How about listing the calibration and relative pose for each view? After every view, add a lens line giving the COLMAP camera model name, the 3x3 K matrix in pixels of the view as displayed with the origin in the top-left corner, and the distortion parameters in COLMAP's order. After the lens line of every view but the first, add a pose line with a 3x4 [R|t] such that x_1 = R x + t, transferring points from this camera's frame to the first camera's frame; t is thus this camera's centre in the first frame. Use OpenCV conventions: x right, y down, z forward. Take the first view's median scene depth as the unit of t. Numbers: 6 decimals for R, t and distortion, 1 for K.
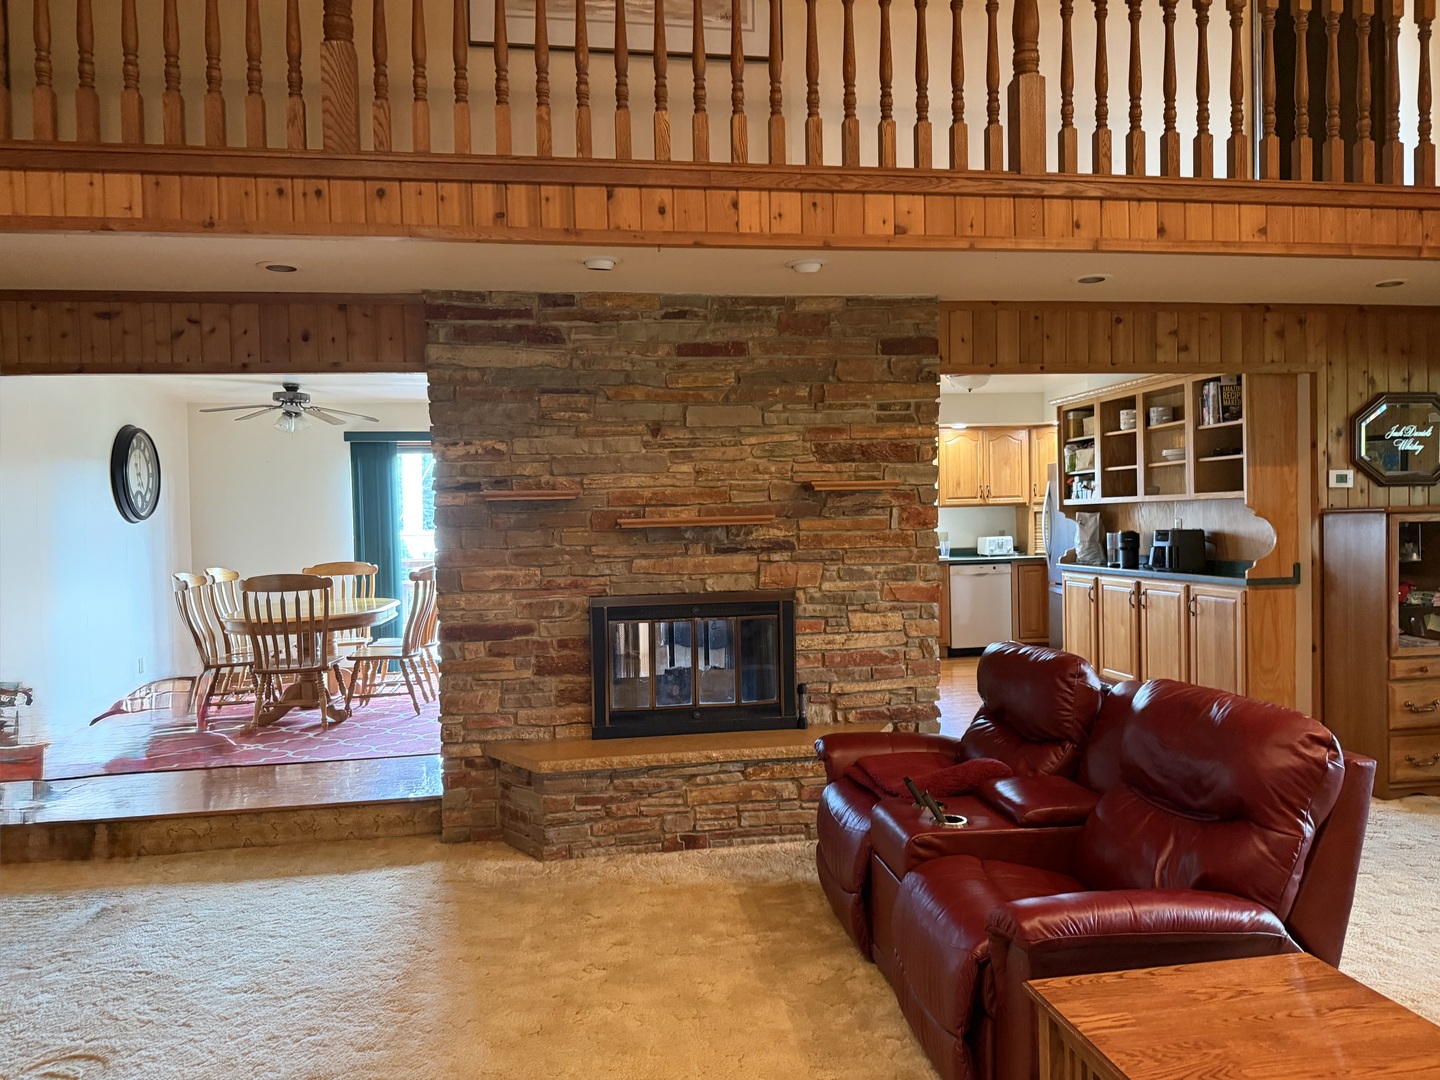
lens RADIAL K [[1005.3, 0, 719.0], [0, 1005.3, 549.3], [0, 0, 1]] dist [0.059554, -0.086909]
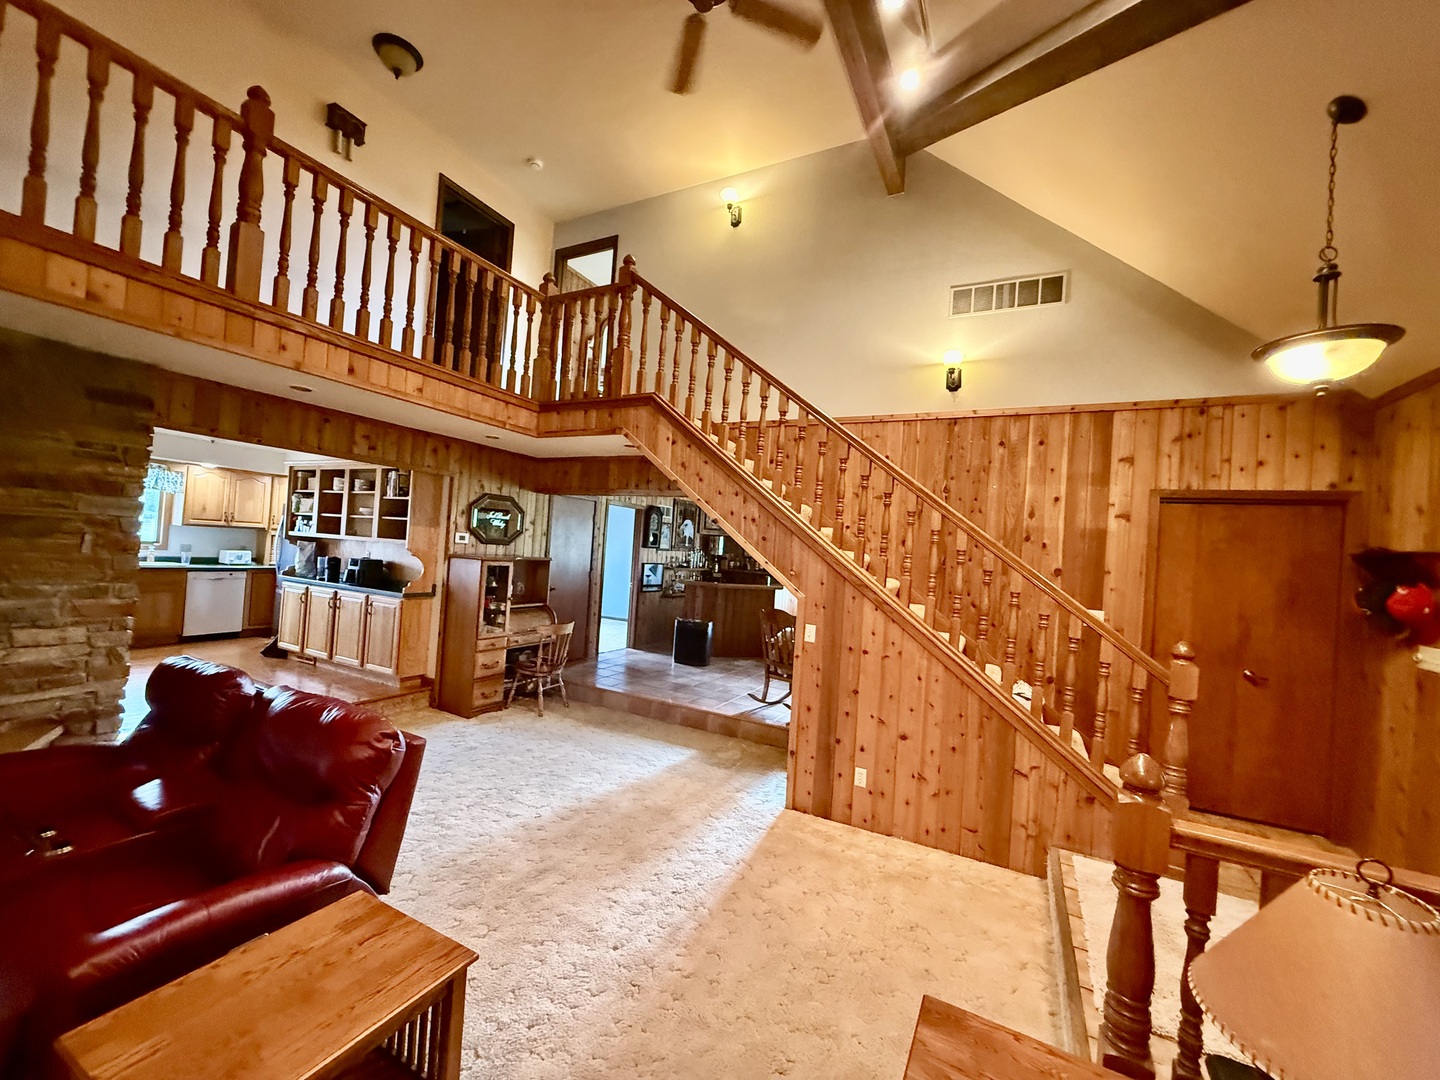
lens RADIAL K [[570.4, 0, 715.9], [0, 570.4, 542.8], [0, 0, 1]] dist [-0.002923, -0.000298]
pose [[0.592627, 0.074214, 0.802051, 0.085813], [-0.055323, 0.997145, -0.051389, -0.040030], [-0.803575, -0.013918, 0.595041, 0.049913]]
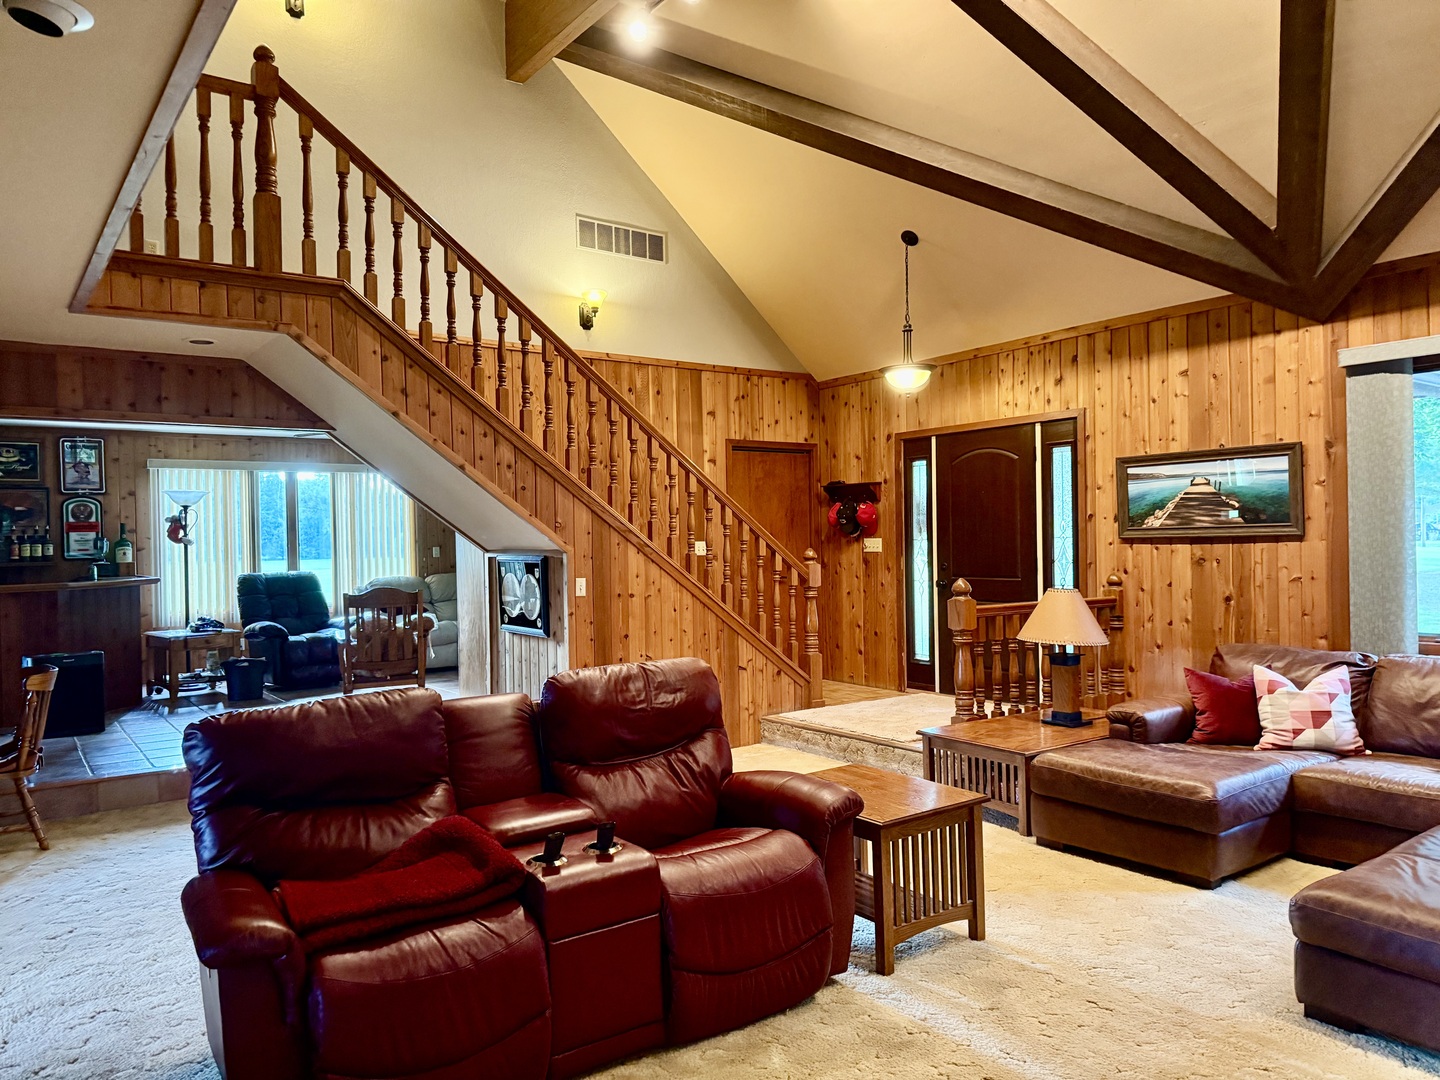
lens RADIAL K [[1005.3, 0, 719.0], [0, 1005.3, 549.3], [0, 0, 1]] dist [0.059554, -0.086909]
pose [[-0.464943, 0.026568, 0.884942, -0.433884], [0.059340, 0.998237, 0.001207, -0.002781], [-0.883349, 0.053074, -0.465700, 0.855218]]
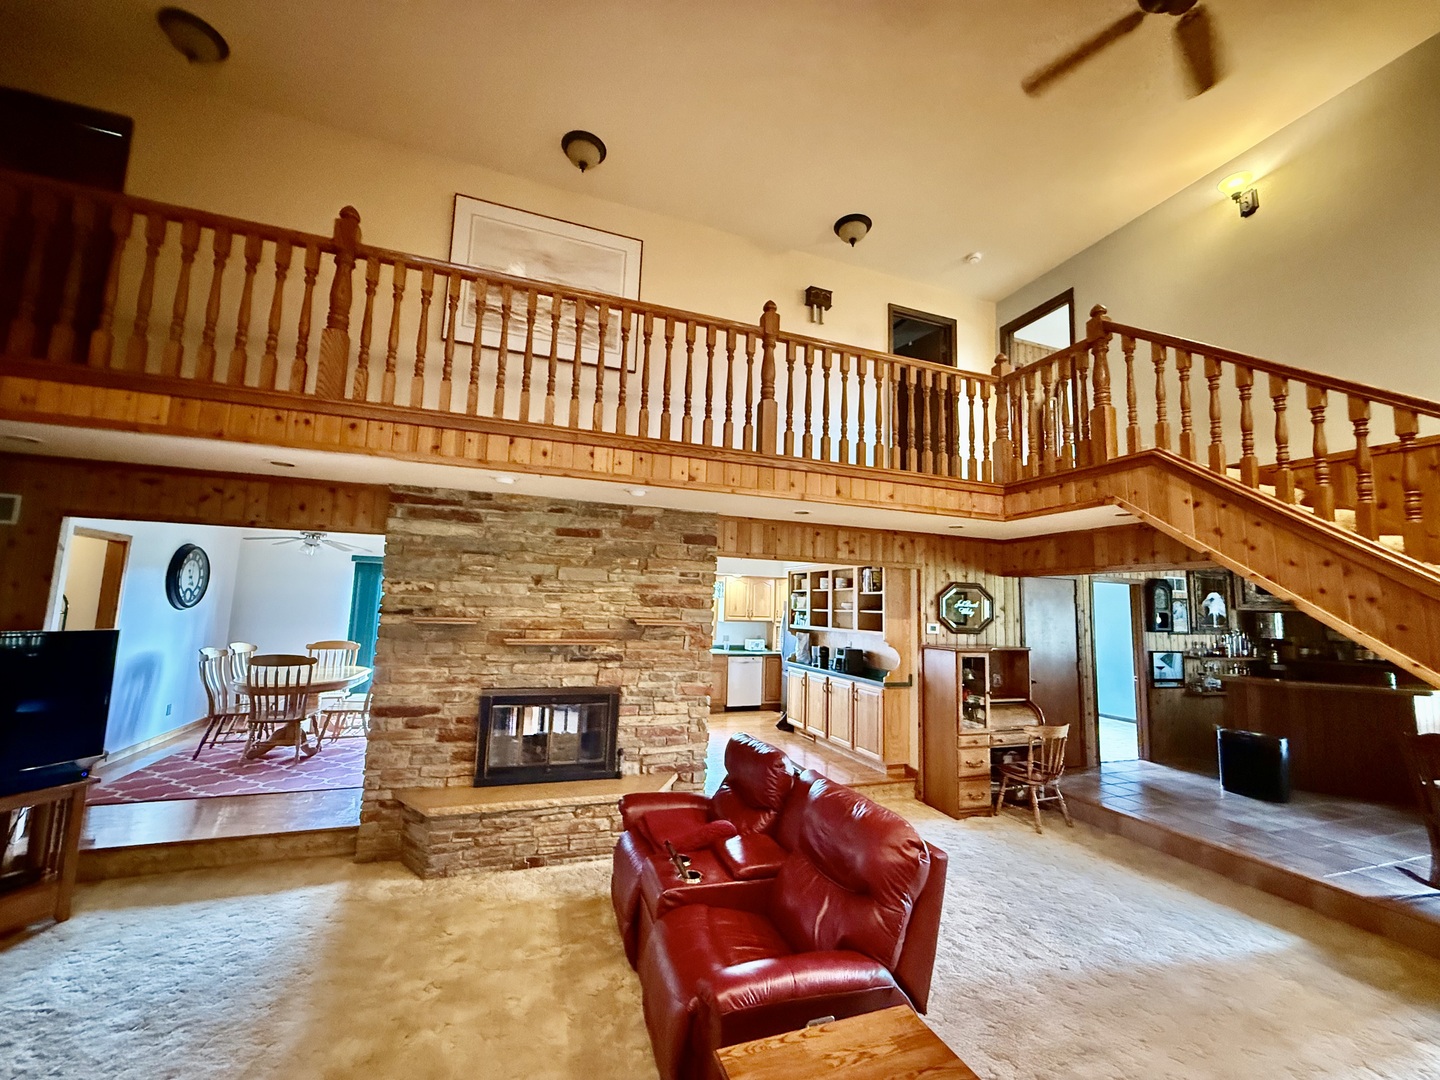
lens RADIAL K [[570.4, 0, 715.9], [0, 570.4, 542.8], [0, 0, 1]] dist [-0.002923, -0.000298]
pose [[0.981861, 0.074892, 0.174184, 0.051241], [-0.049234, 0.987878, -0.147218, -0.060352], [-0.183098, 0.135972, 0.973646, 0.069200]]
